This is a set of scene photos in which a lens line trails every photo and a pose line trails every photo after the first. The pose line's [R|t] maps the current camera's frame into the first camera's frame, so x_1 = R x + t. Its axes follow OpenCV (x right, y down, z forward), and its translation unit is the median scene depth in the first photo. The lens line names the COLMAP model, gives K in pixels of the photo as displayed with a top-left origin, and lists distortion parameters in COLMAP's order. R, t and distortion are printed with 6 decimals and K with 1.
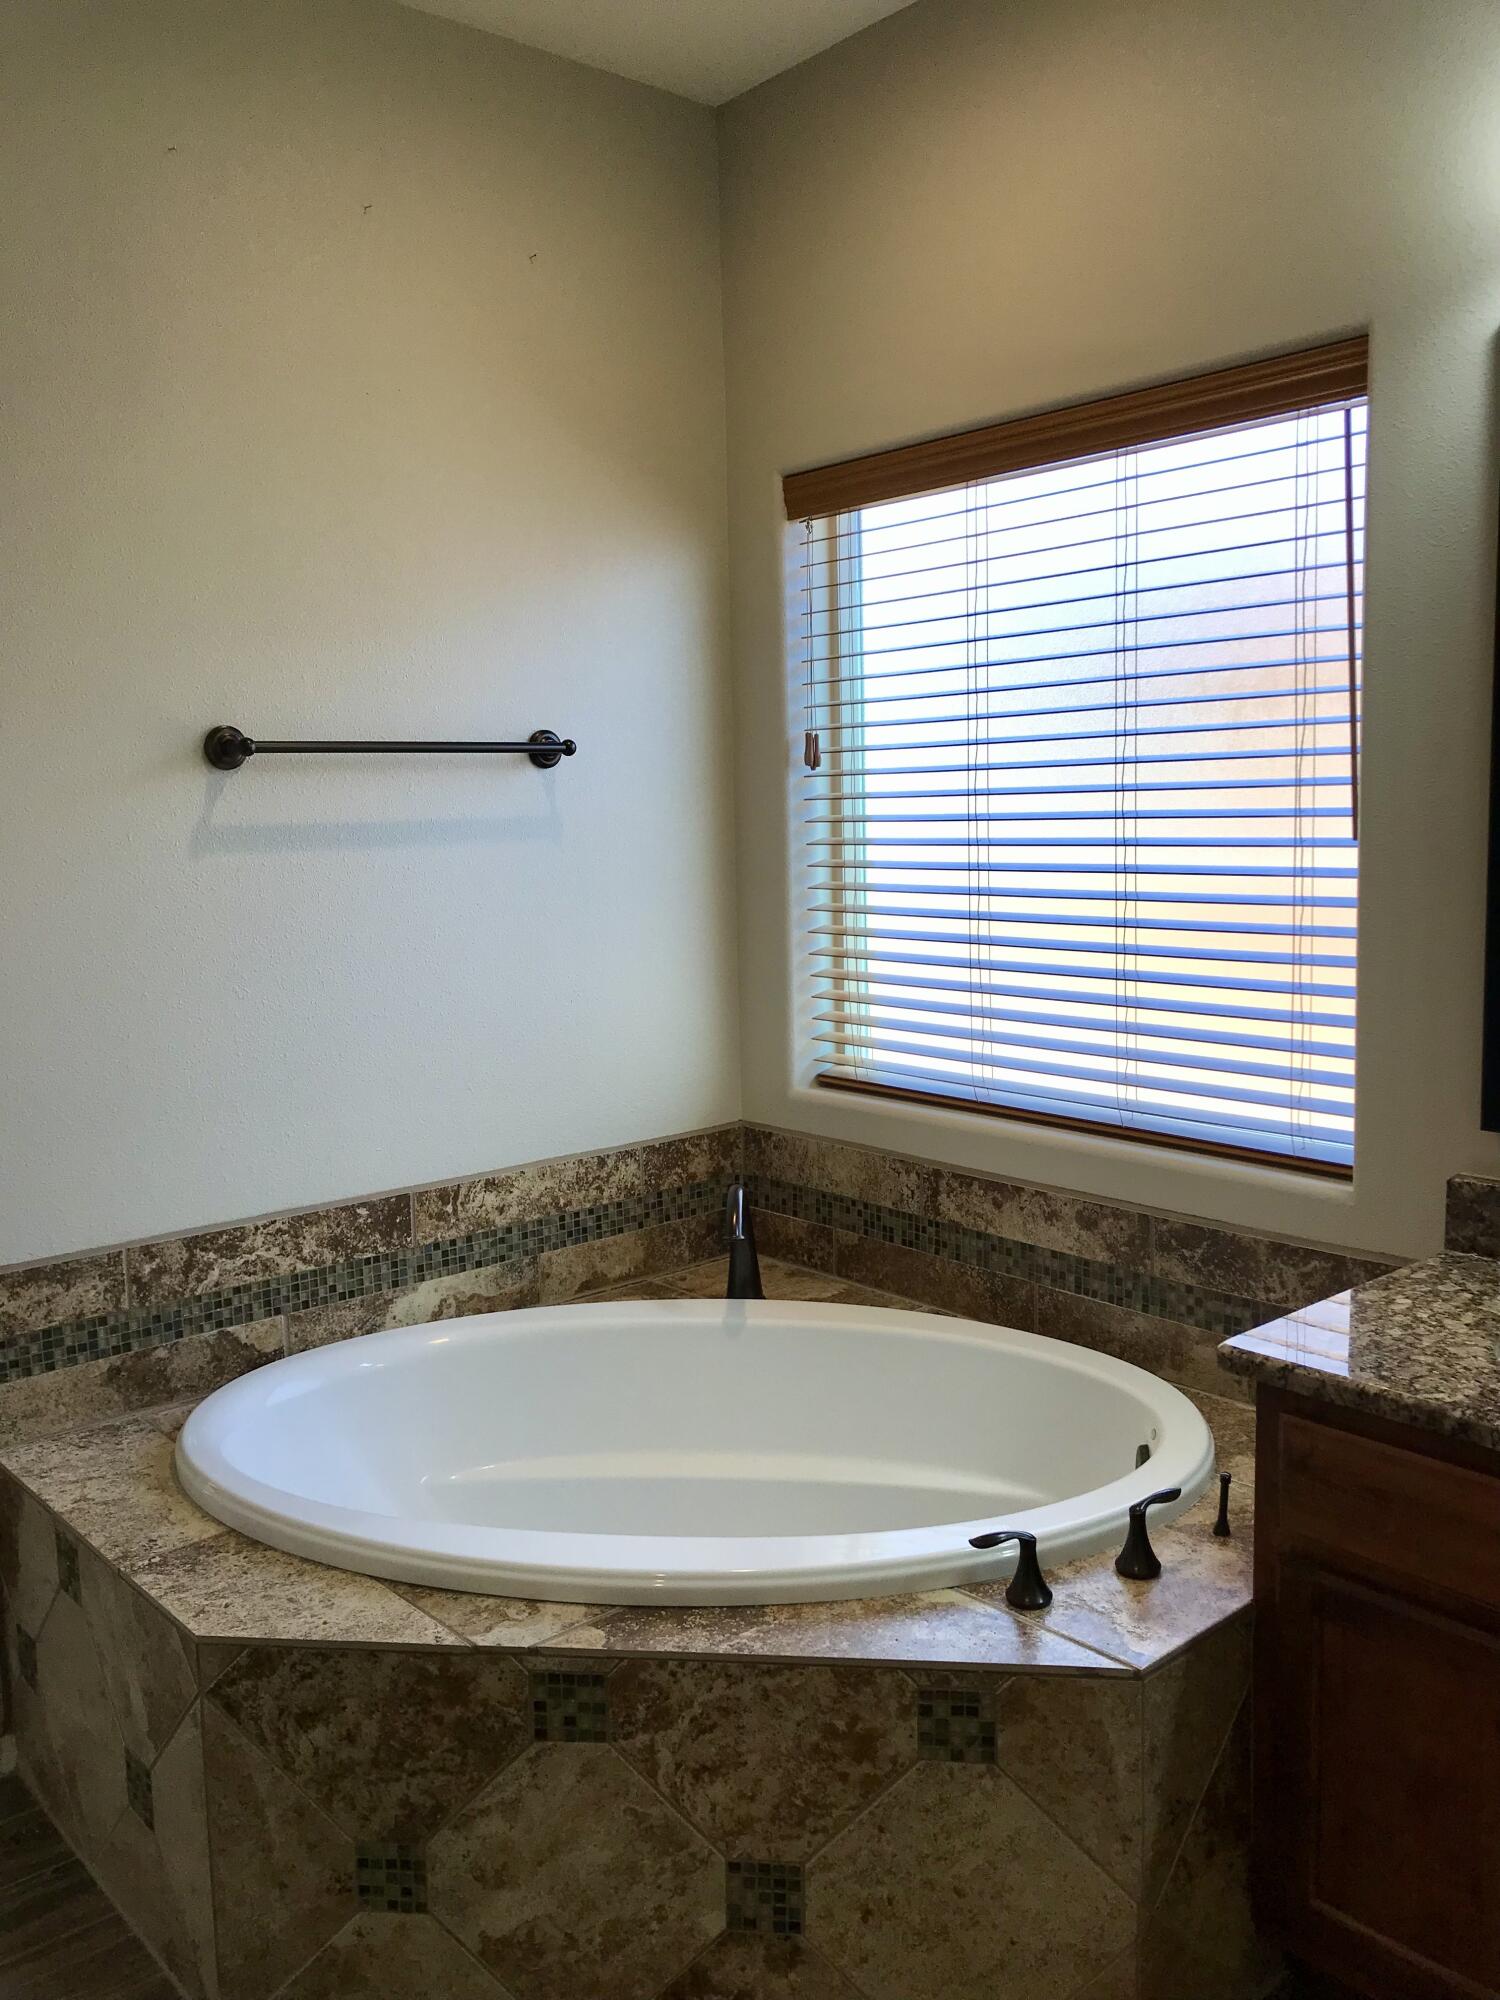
lens RADIAL K [[1632.3, 0, 750.0], [0, 1632.3, 1000.0], [0, 0, 1]] dist [0.015930, 0.009339]
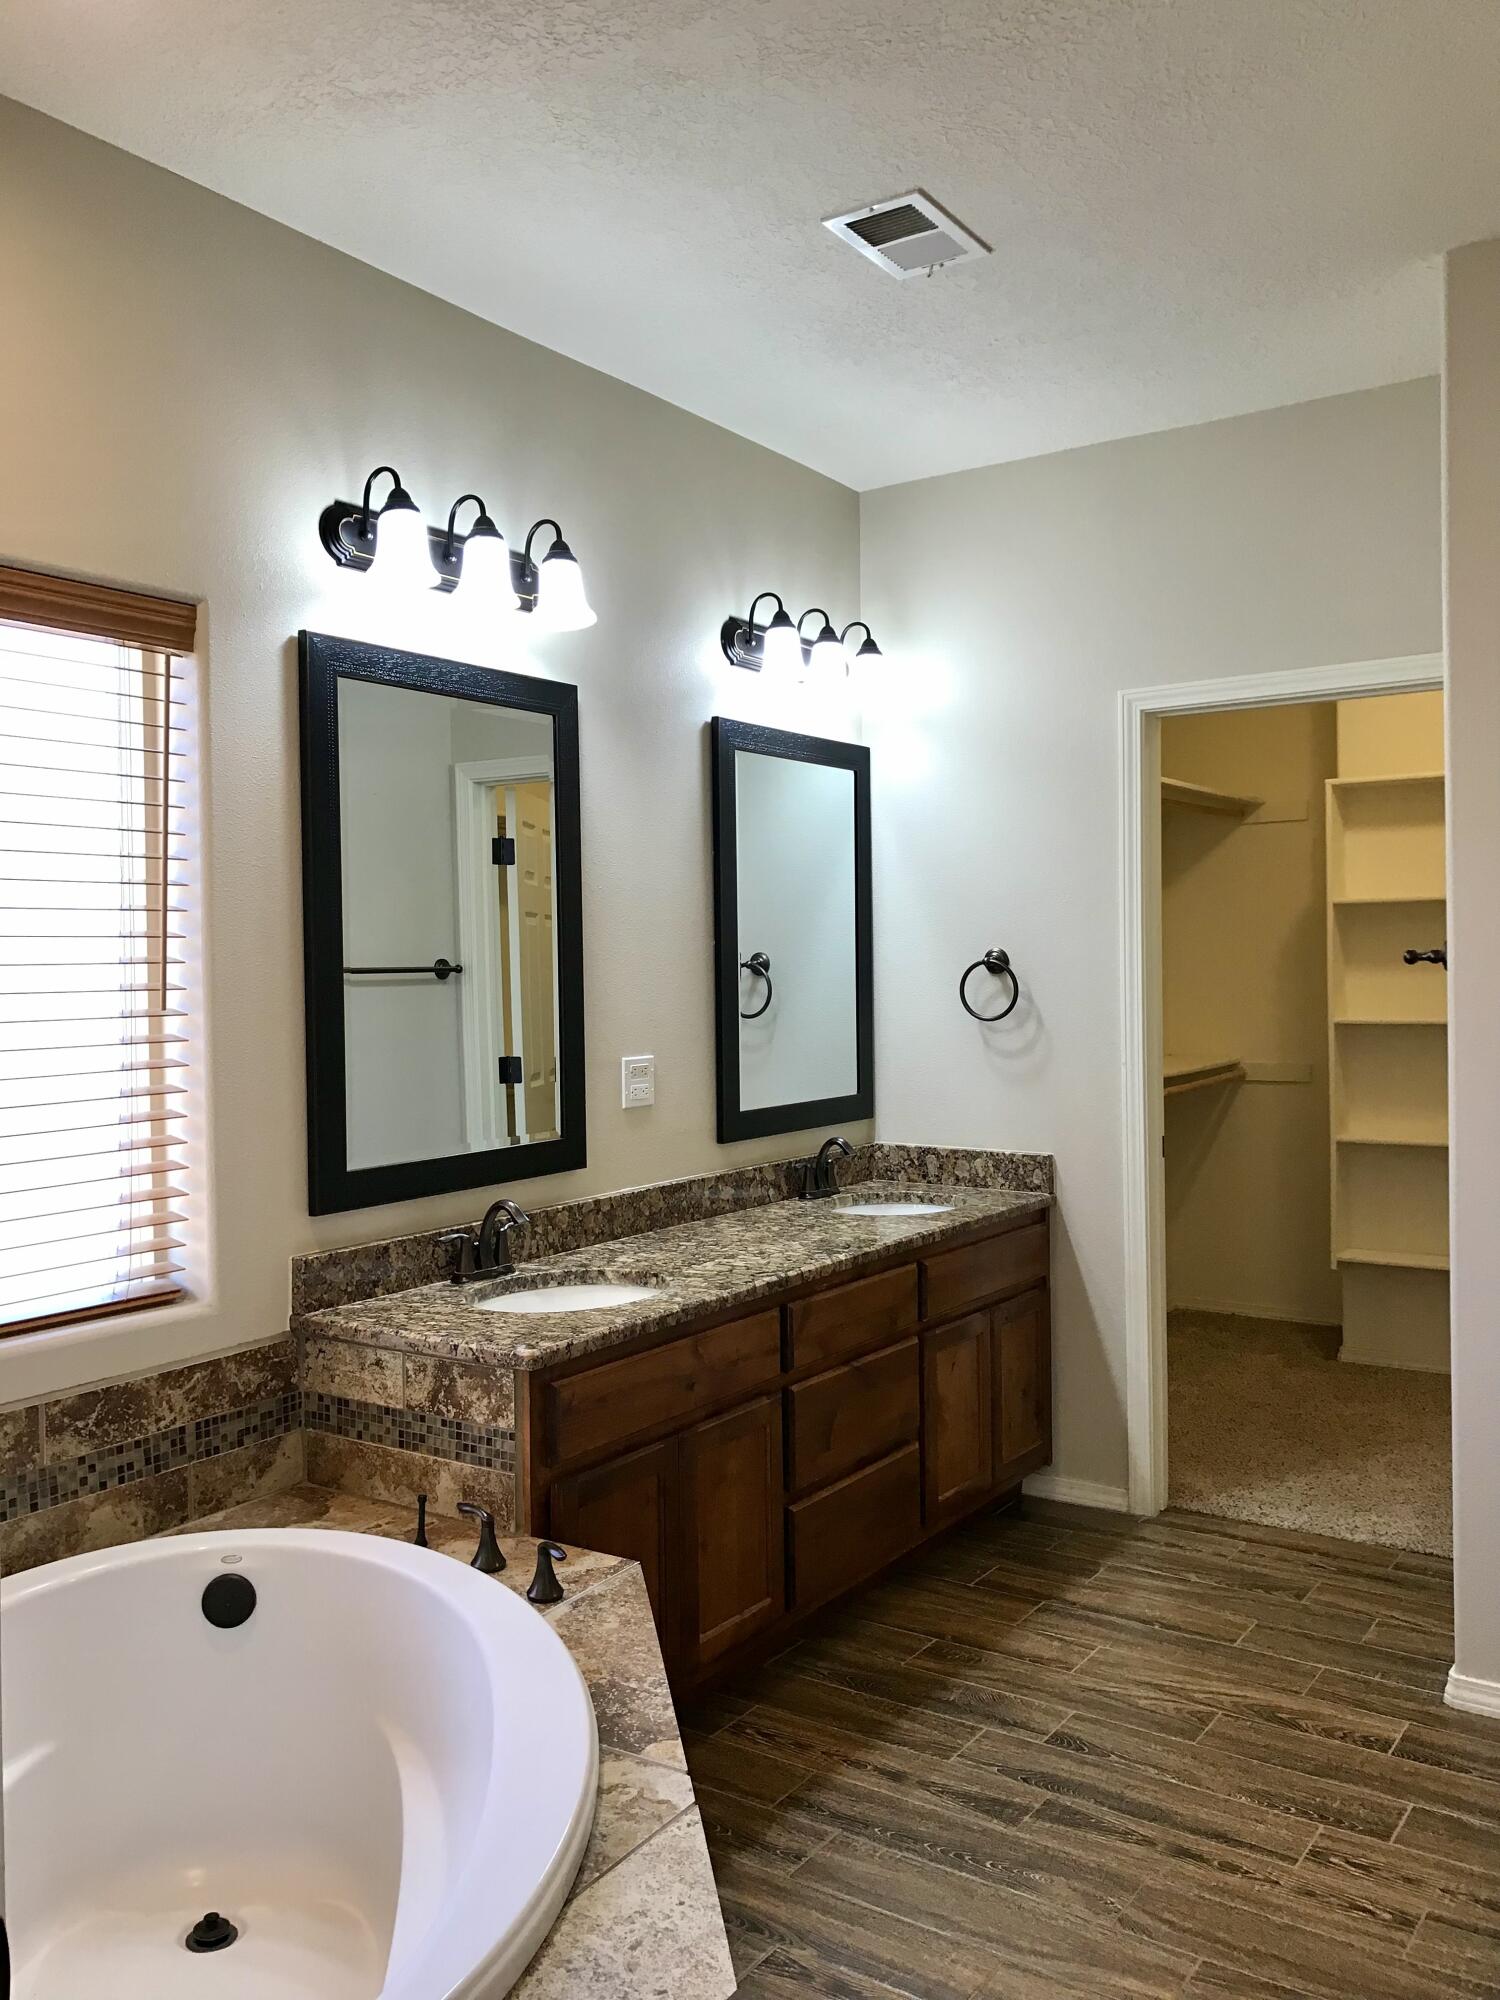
lens RADIAL K [[1615.1, 0, 750.0], [0, 1615.1, 1000.0], [0, 0, 1]] dist [-0.011175, 0.008488]
pose [[-0.256812, 0.004115, 0.966453, -0.787683], [0.143691, 0.989039, 0.033971, -0.076560], [-0.955720, 0.147595, -0.254588, 0.812846]]
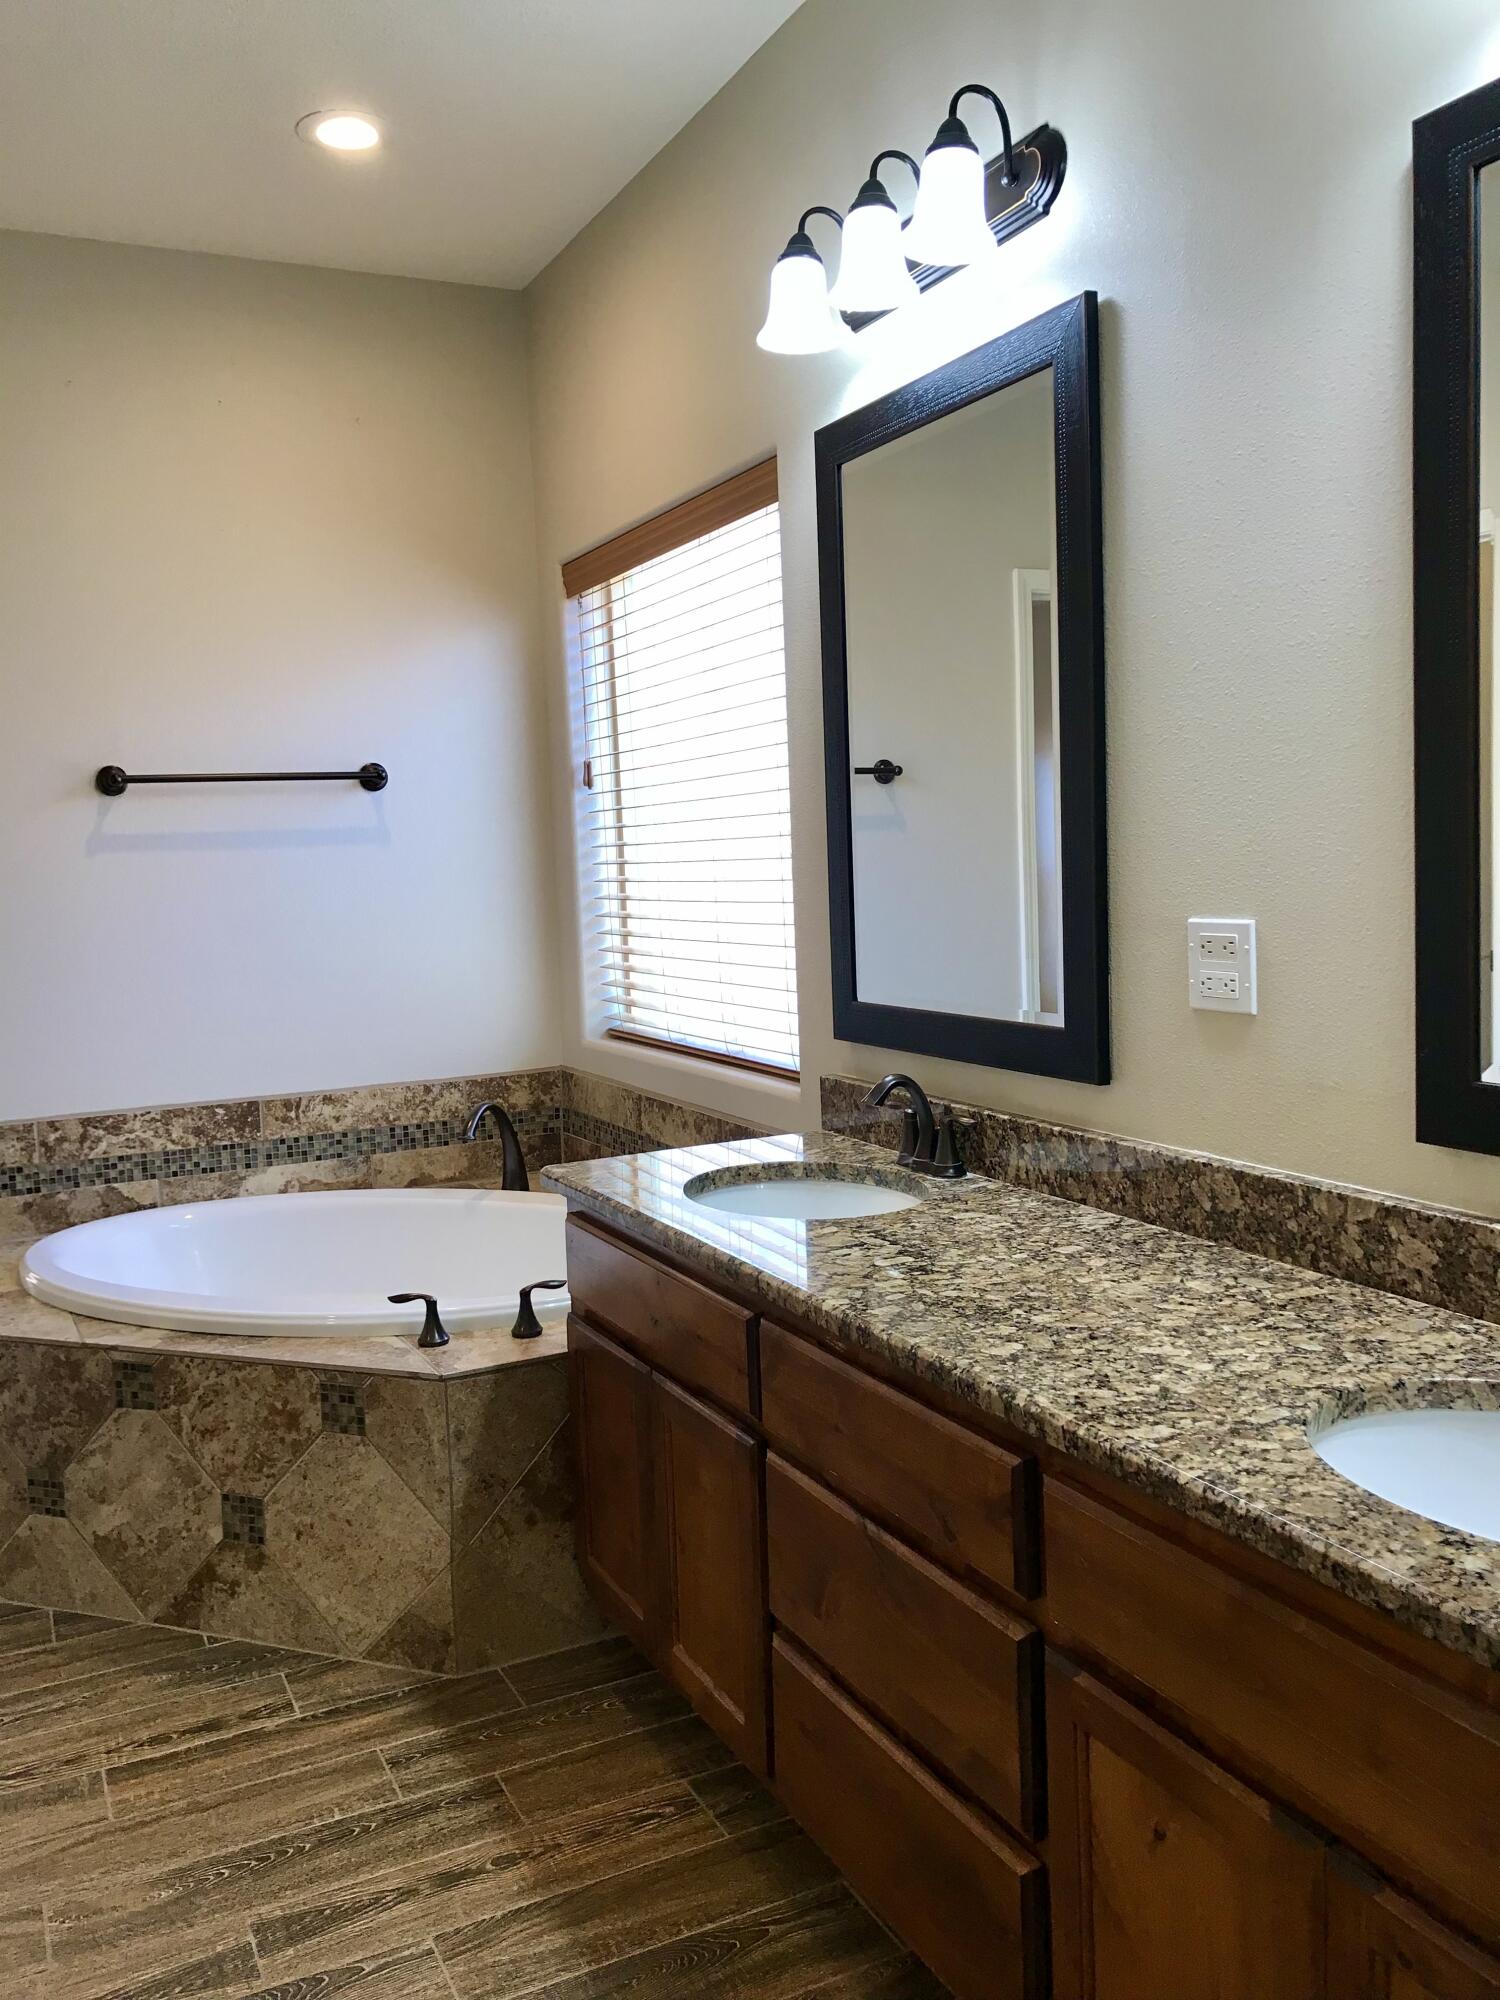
lens RADIAL K [[1615.1, 0, 750.0], [0, 1615.1, 1000.0], [0, 0, 1]] dist [-0.011175, 0.008488]
pose [[0.969765, 0.009402, -0.243859, 0.585406], [-0.015912, 0.999567, -0.024739, 0.067606], [0.243521, 0.027871, 0.969495, -0.246710]]
